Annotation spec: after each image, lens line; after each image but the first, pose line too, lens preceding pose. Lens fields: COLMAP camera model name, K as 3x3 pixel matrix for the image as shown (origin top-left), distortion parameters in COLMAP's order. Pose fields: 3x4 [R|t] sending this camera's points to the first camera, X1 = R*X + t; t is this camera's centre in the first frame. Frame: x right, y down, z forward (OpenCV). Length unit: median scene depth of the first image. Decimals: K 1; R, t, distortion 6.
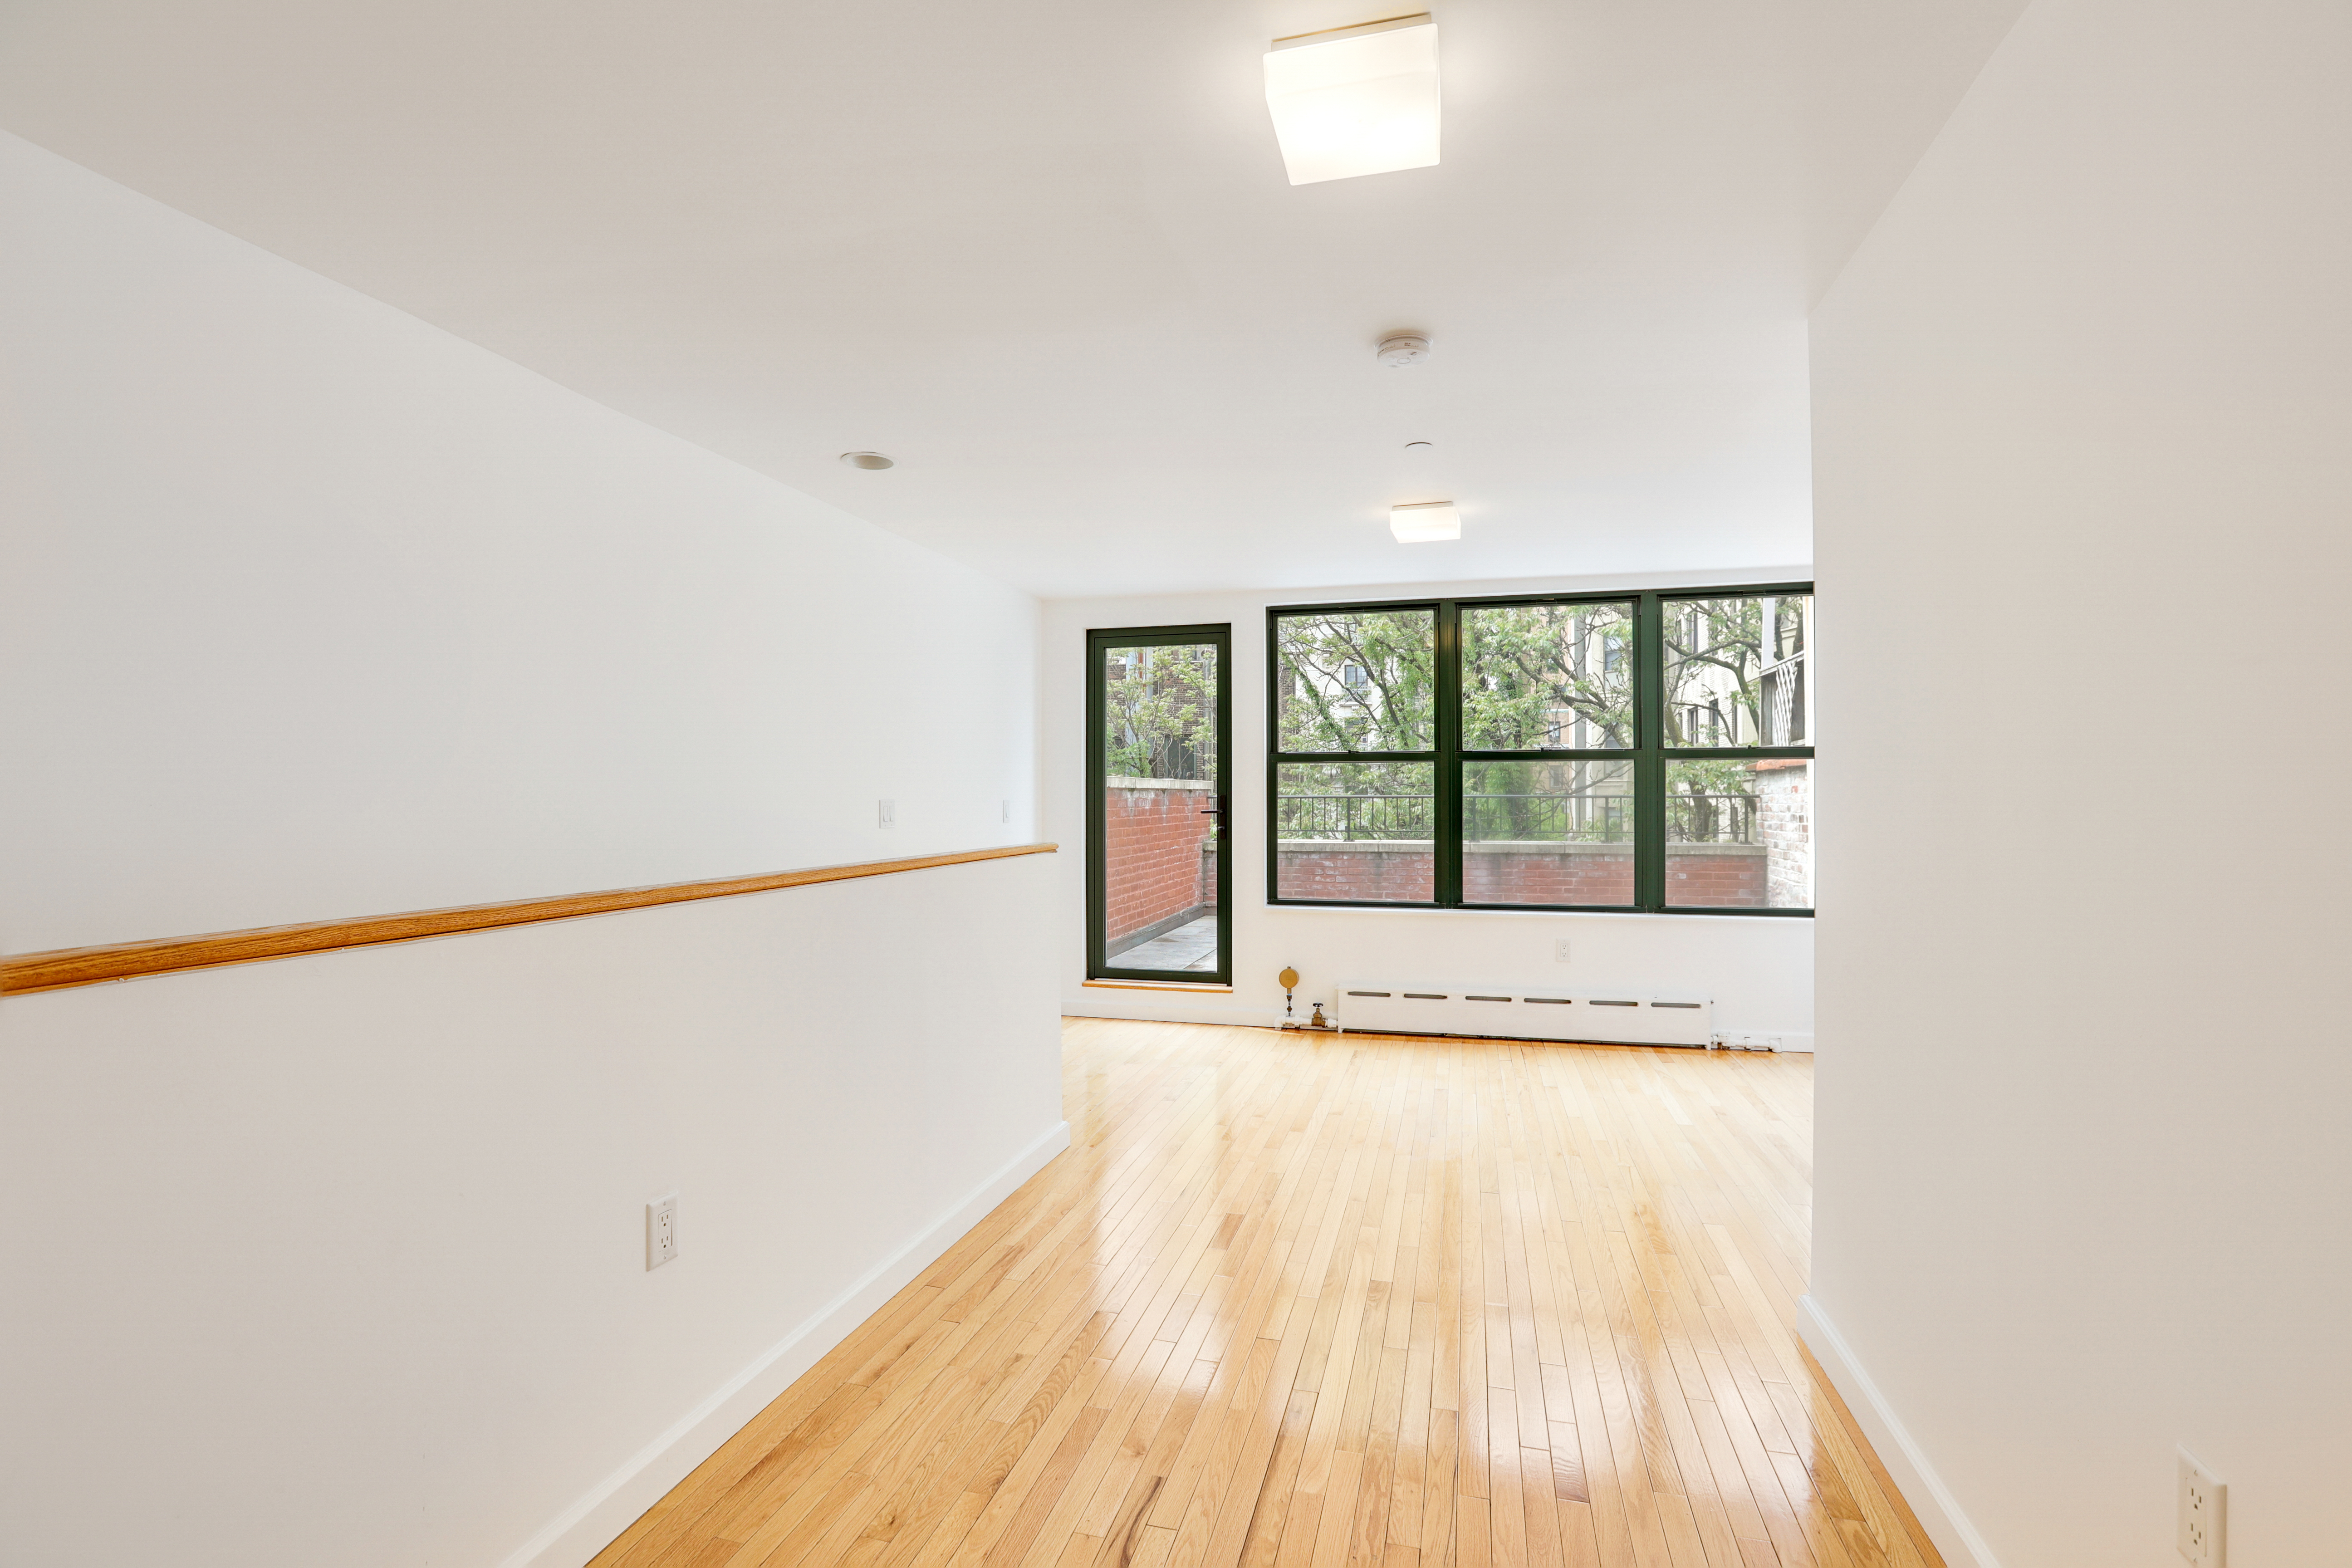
lens RADIAL K [[1090.0, 0, 1176.0], [0, 1090.0, 784.0], [0, 0, 1]] dist [-0.060794, 0.028898]
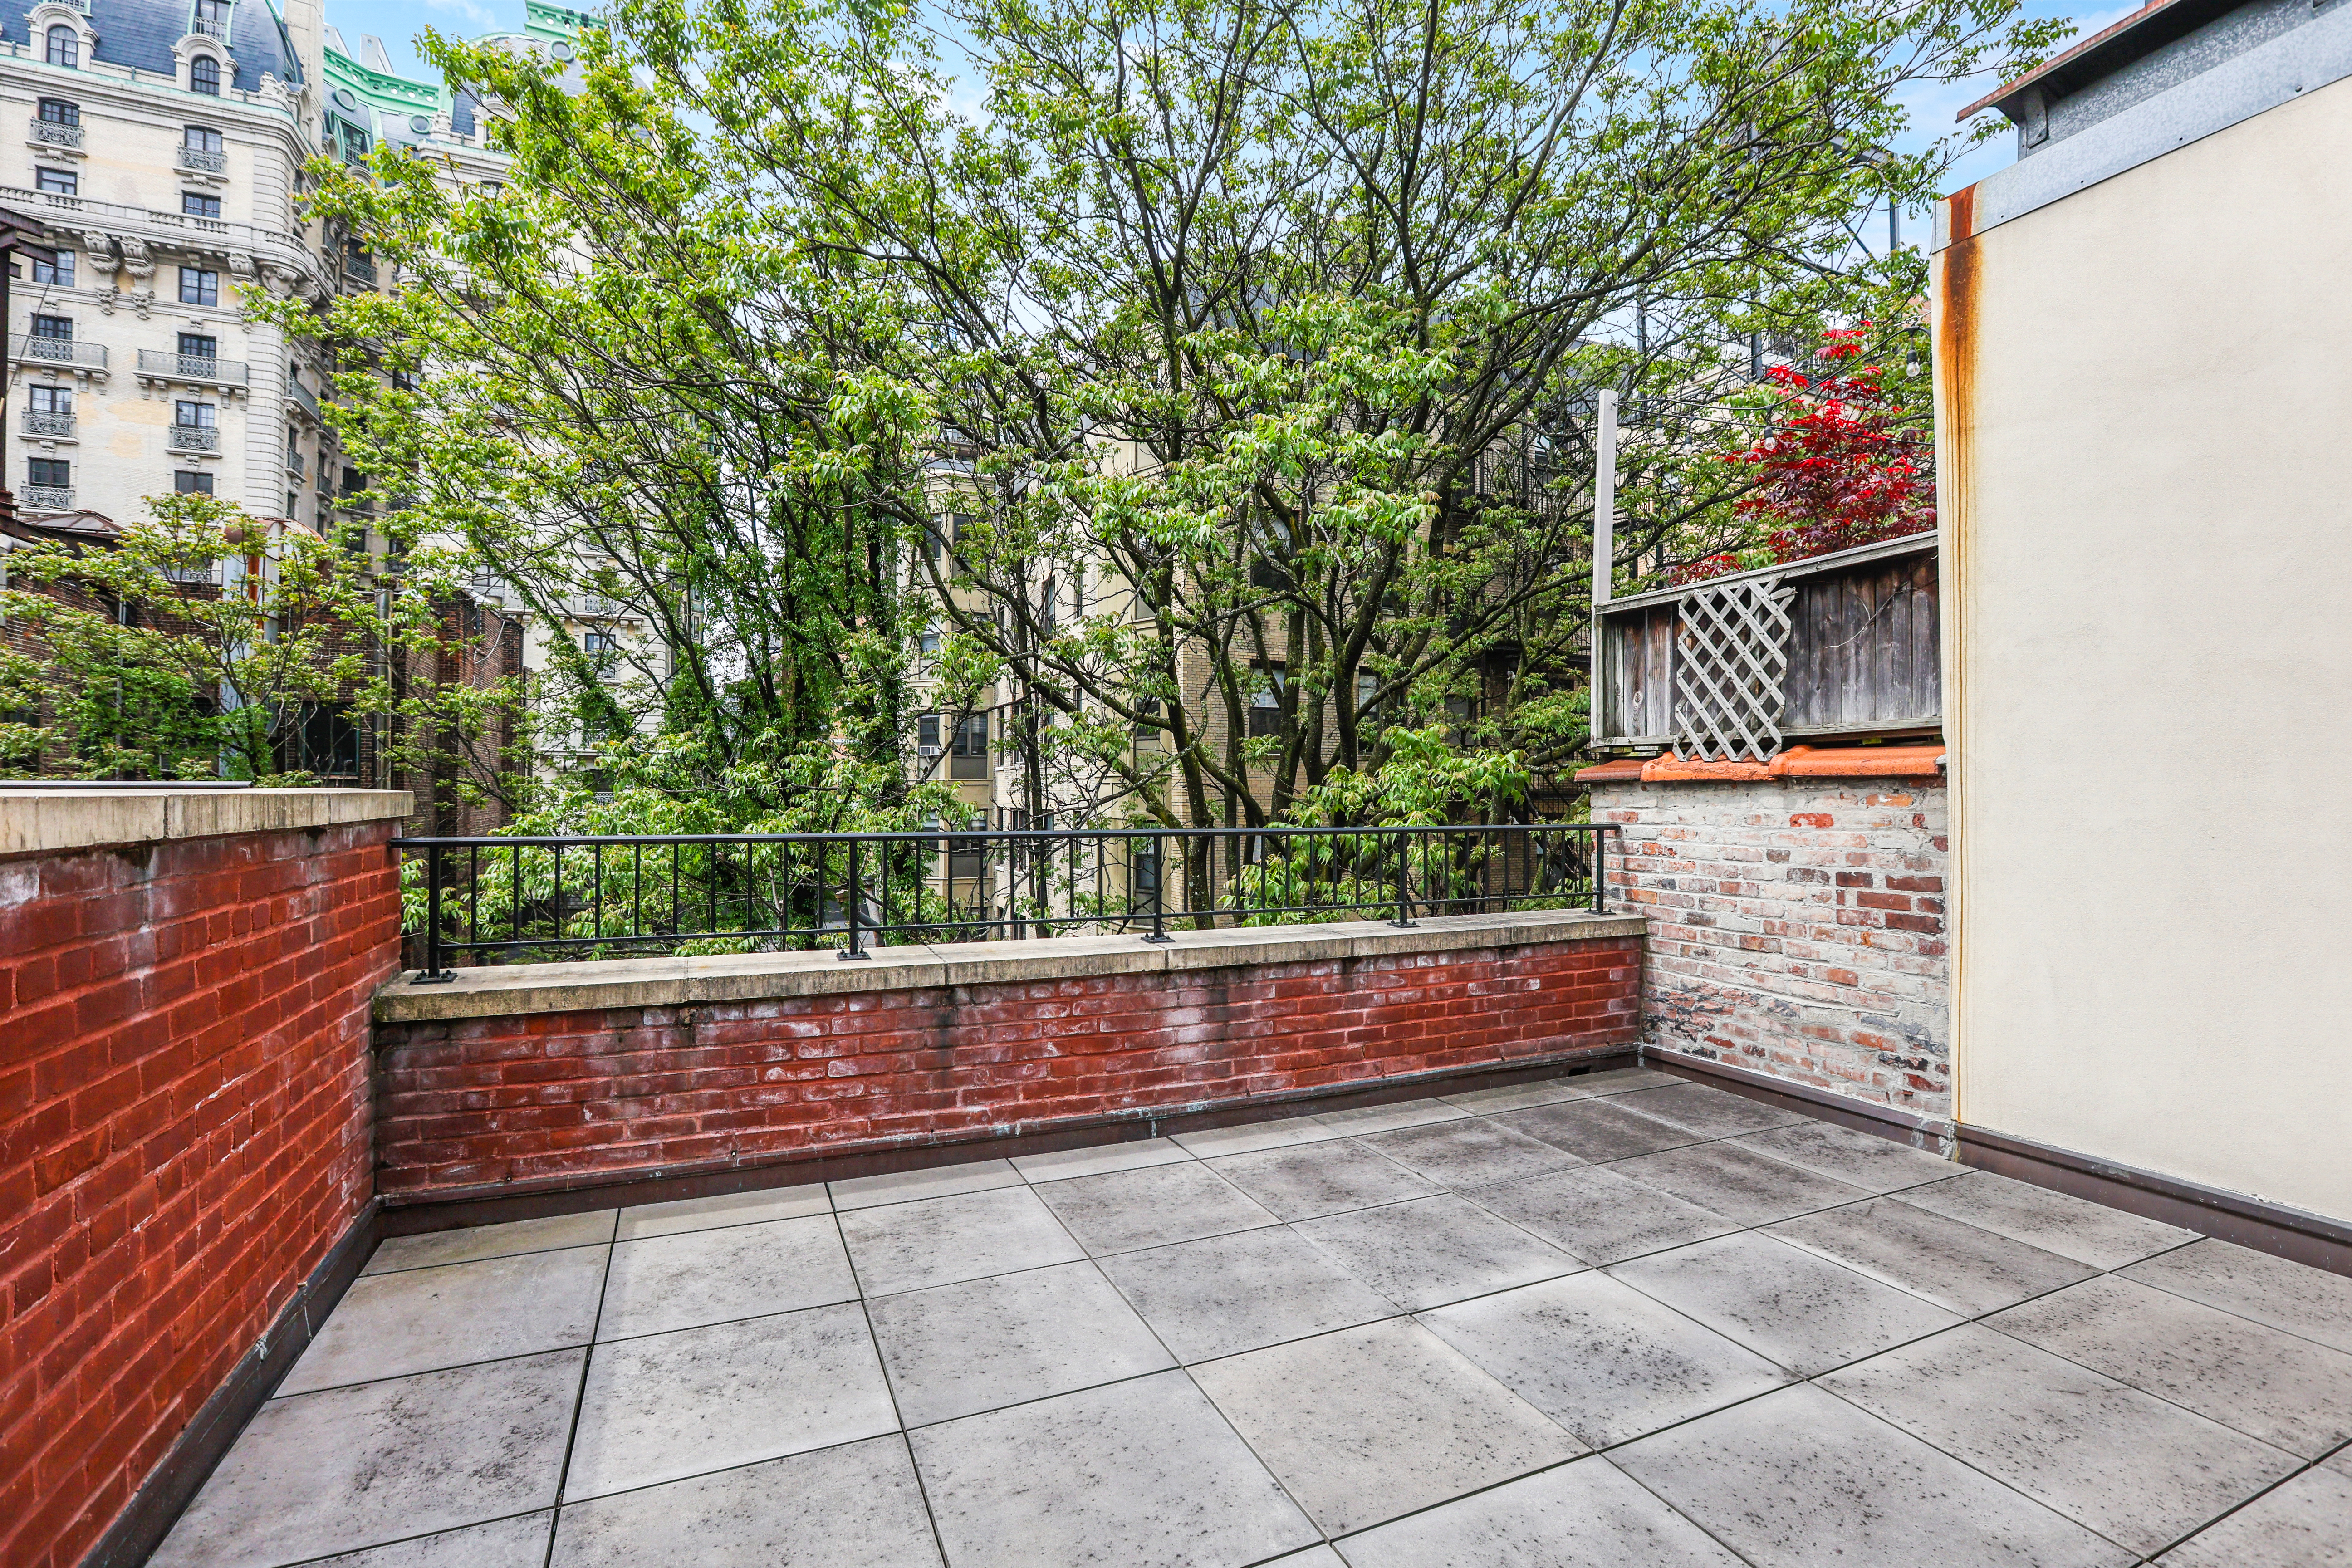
lens RADIAL K [[1075.5, 0, 1173.1], [0, 1075.5, 788.1], [0, 0, 1]] dist [-0.046234, 0.016612]
pose [[0.783062, 0.005909, 0.621916, 0.028644], [-0.011128, 0.999928, 0.004510, -0.012765], [-0.621844, -0.010452, 0.783071, 1.081749]]
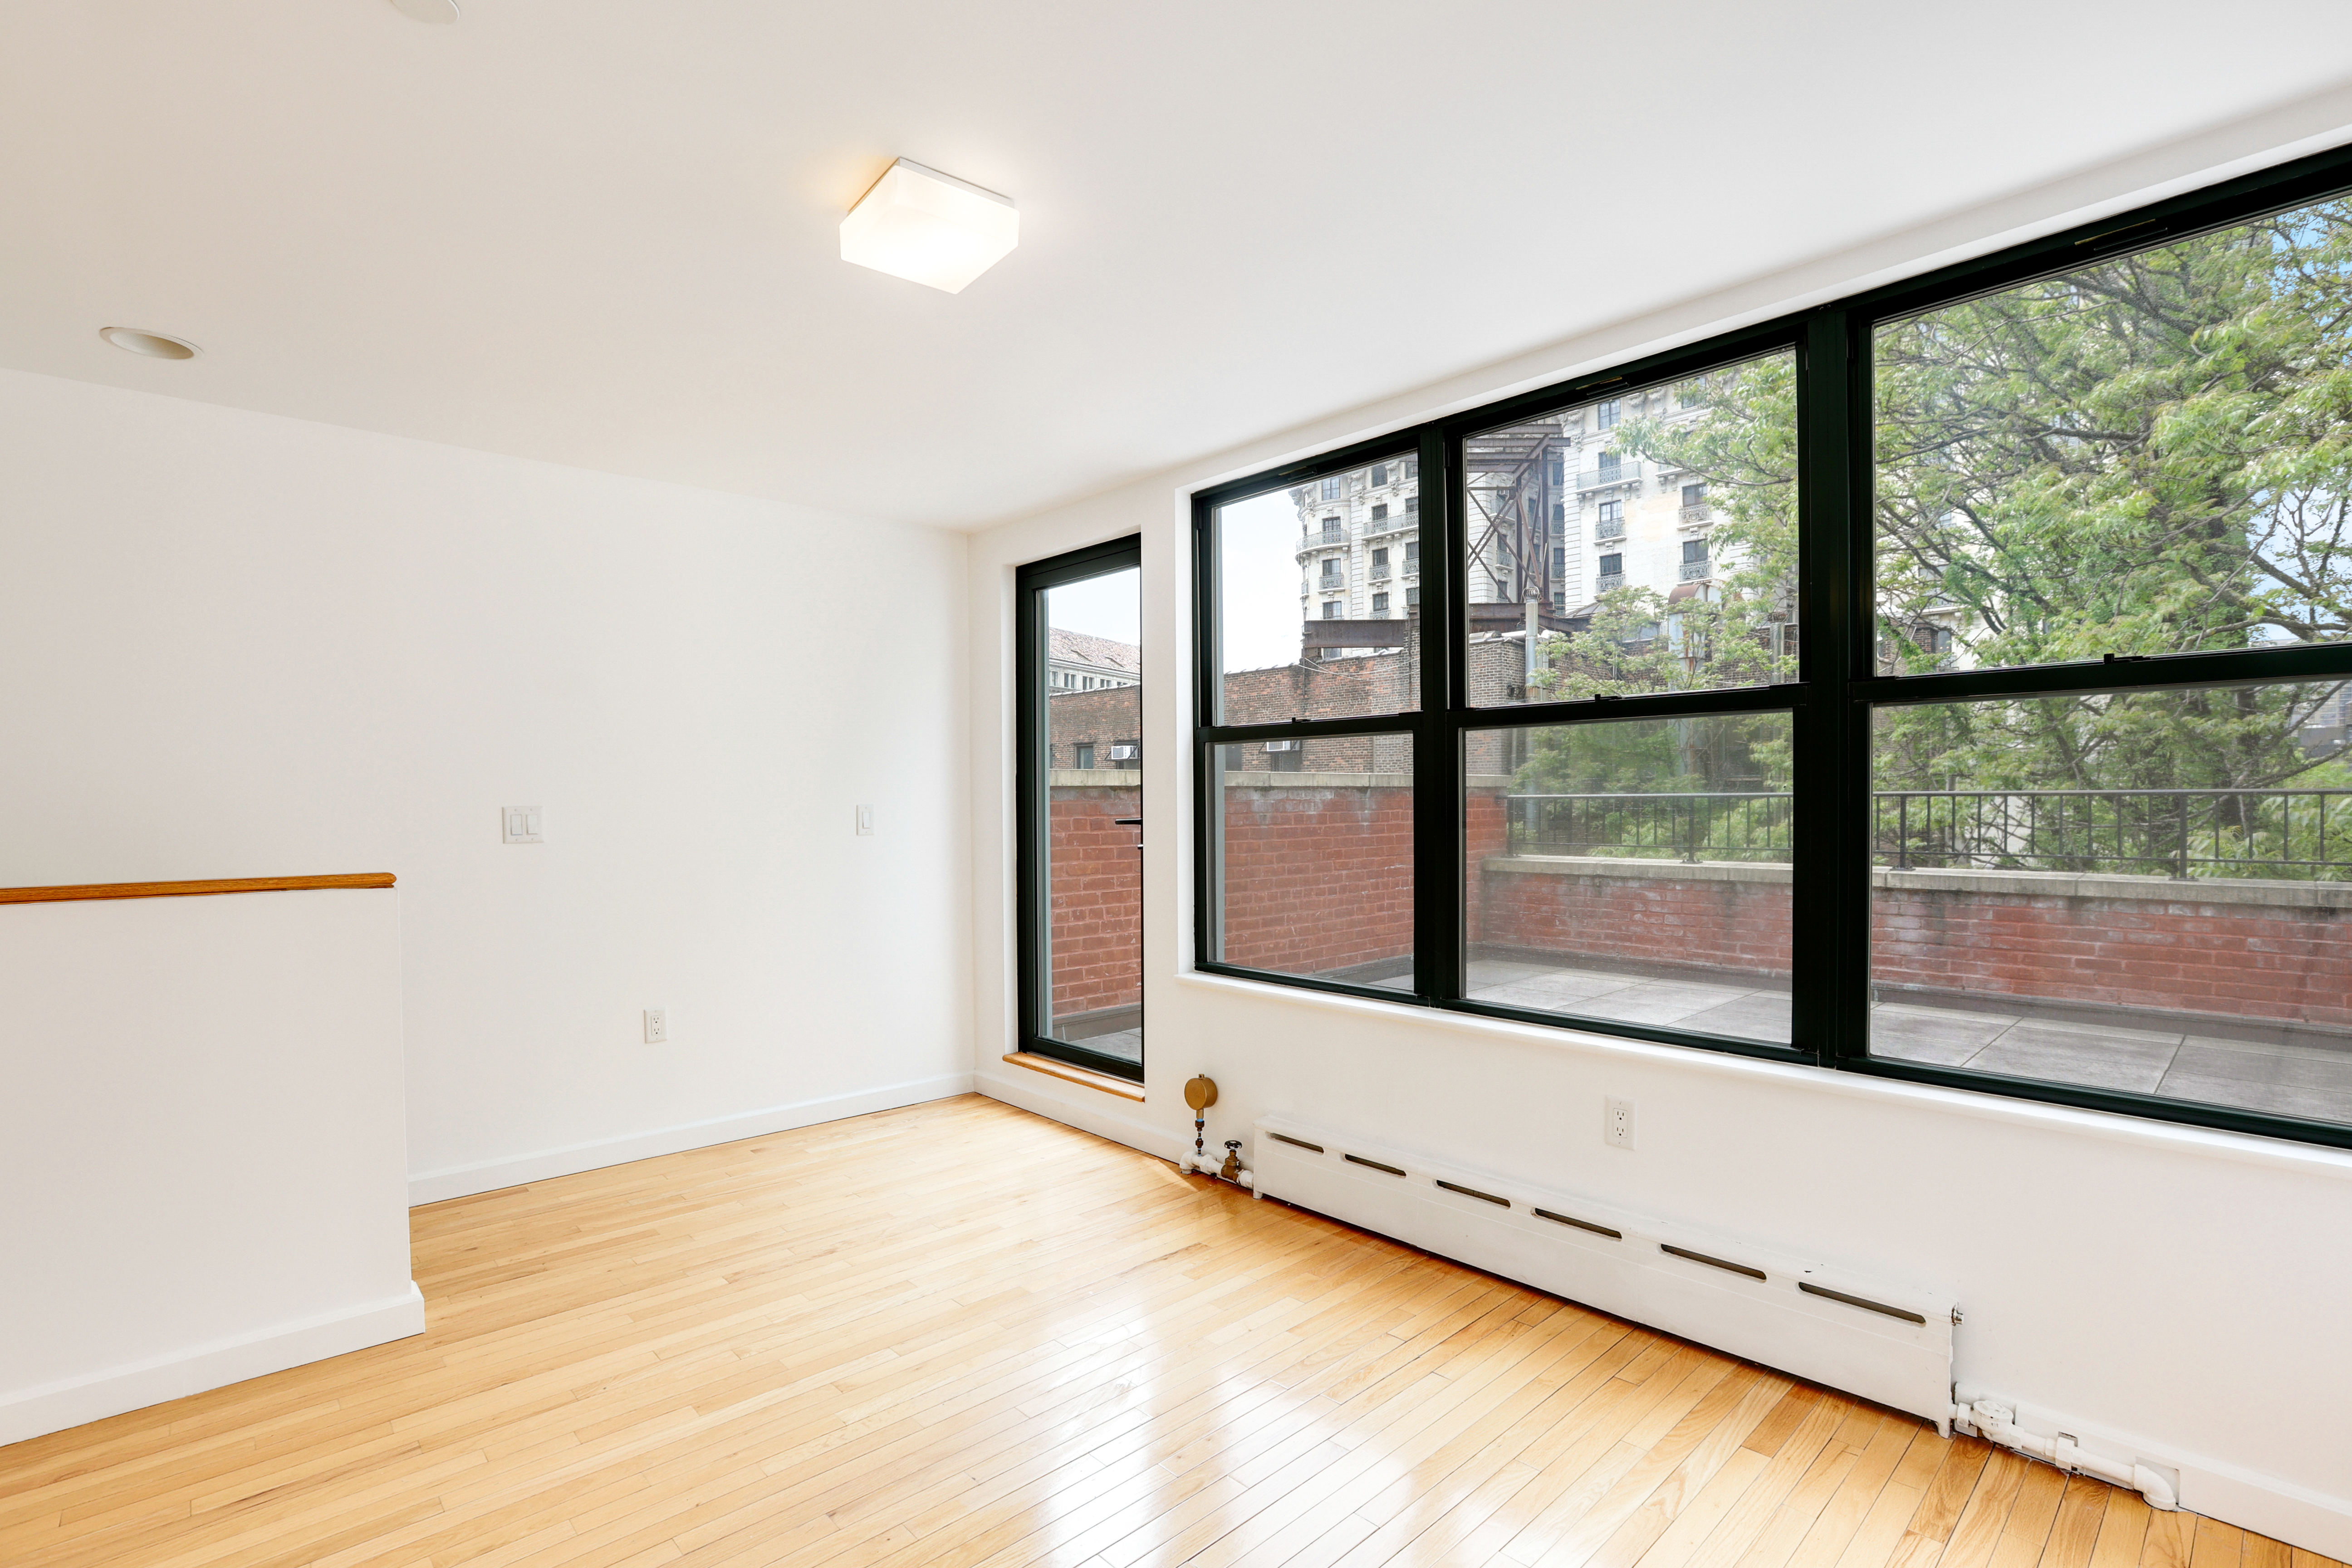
lens RADIAL K [[1095.5, 0, 1157.8], [0, 1095.5, 815.2], [0, 0, 1]] dist [-0.056842, 0.018039]
pose [[0.840312, 0.002641, -0.542097, 0.404055], [0.012768, 0.999614, 0.024661, 0.005645], [0.541953, -0.027644, 0.839954, 0.456733]]
